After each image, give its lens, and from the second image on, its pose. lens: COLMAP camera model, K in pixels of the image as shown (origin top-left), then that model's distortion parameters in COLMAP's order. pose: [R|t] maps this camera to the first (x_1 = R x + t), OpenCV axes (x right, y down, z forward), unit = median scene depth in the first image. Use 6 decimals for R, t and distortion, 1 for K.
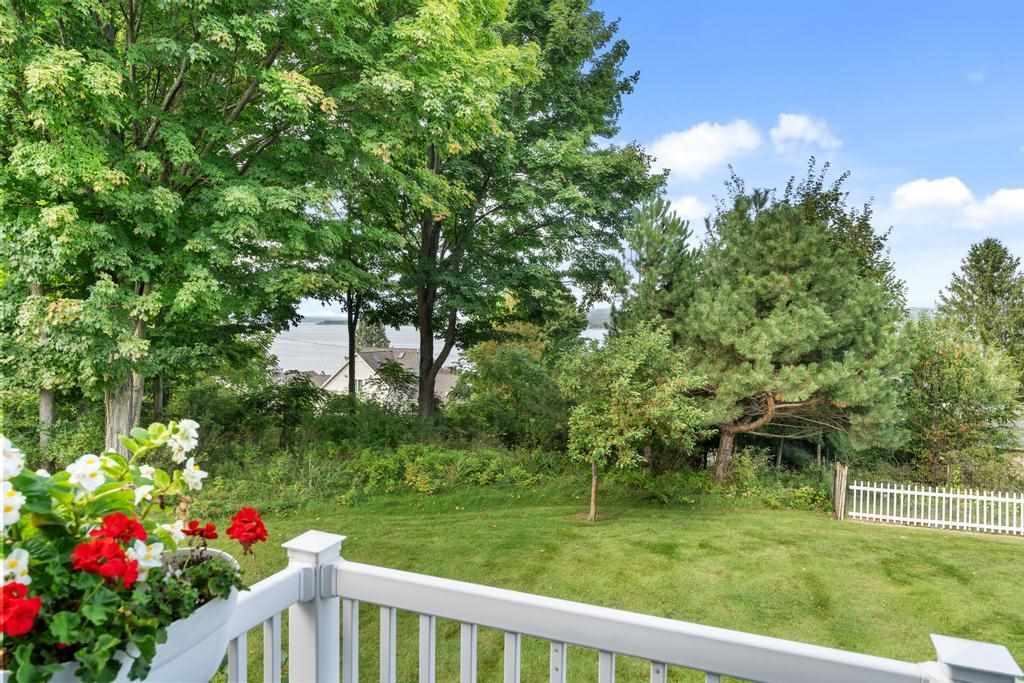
lens RADIAL K [[675.3, 0, 512.0], [0, 675.3, 341.5], [0, 0, 1]] dist [0.000457, 0.000268]
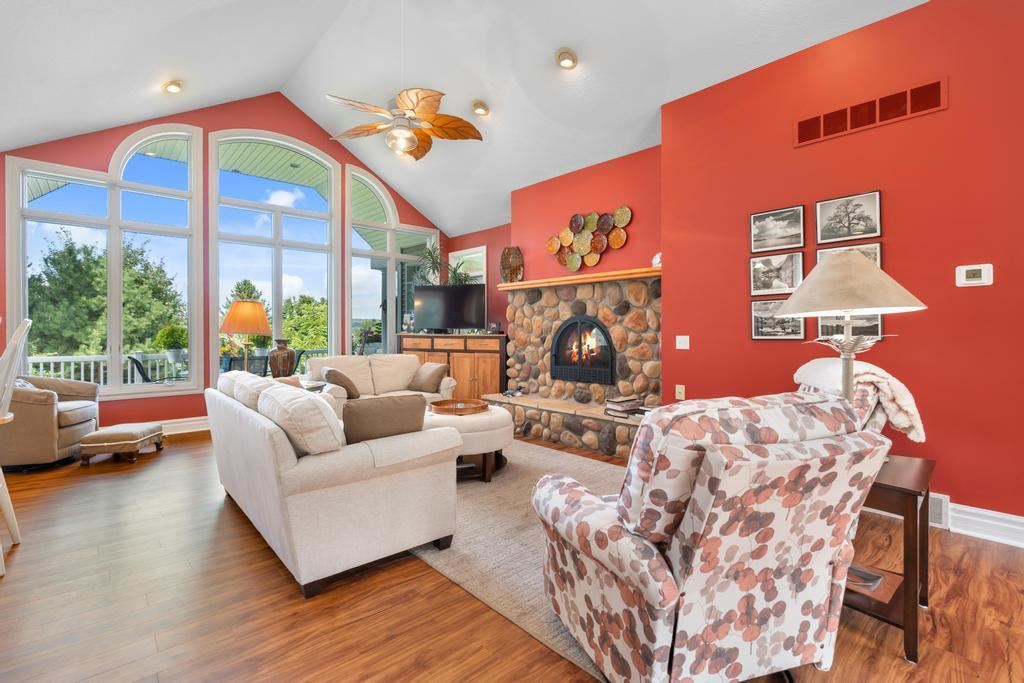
lens RADIAL K [[465.0, 0, 511.1], [0, 465.0, 334.7], [0, 0, 1]] dist [-0.002433, 0.000080]
pose [[0.452195, -0.016677, 0.891763, -0.211034], [0.031121, 0.999511, 0.002911, 0.029858], [-0.891376, 0.026436, 0.452493, -0.508712]]
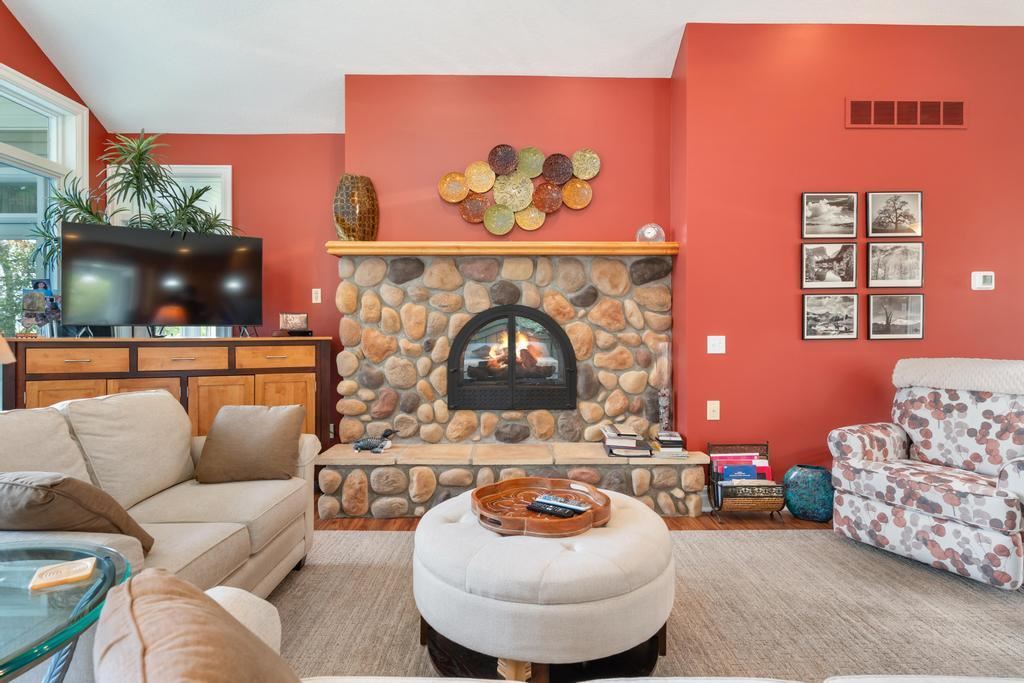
lens RADIAL K [[532.7, 0, 510.6], [0, 532.7, 325.7], [0, 0, 1]] dist [0.000087, 0.000240]
pose [[-0.360205, -0.008546, 0.932834, -0.118986], [0.026209, 0.999471, 0.019277, 0.023359], [-0.932505, 0.031392, -0.359790, -0.318292]]
